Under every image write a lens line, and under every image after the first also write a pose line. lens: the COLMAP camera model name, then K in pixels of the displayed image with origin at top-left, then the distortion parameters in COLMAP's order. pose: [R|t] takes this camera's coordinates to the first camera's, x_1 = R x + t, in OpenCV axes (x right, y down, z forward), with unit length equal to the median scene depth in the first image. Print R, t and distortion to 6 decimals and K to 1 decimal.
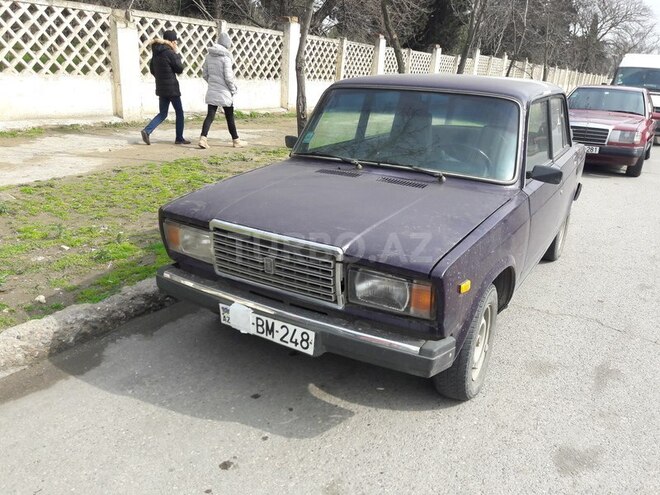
lens RADIAL K [[536.0, 0, 326.3], [0, 536.0, 246.6], [0, 0, 1]] dist [-0.001414, -0.031082]
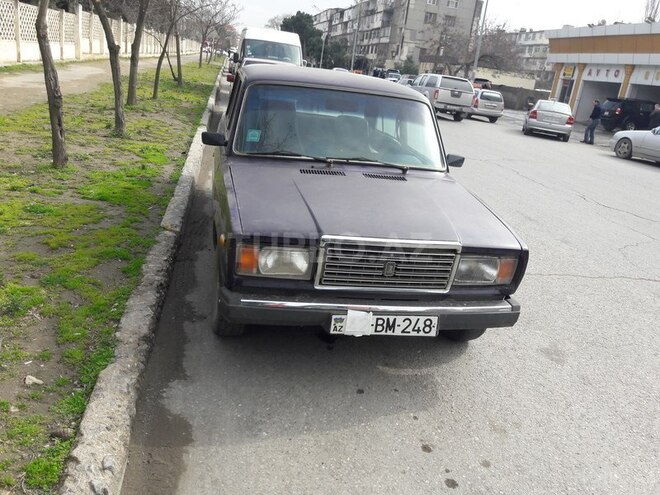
lens RADIAL K [[536.0, 0, 325.7], [0, 536.0, 249.3], [0, 0, 1]] dist [-0.001414, -0.031082]
pose [[0.751586, -0.176352, 0.635624, -0.871628], [0.127159, 0.984261, 0.122722, -0.151410], [-0.647263, -0.011411, 0.762182, 0.245711]]
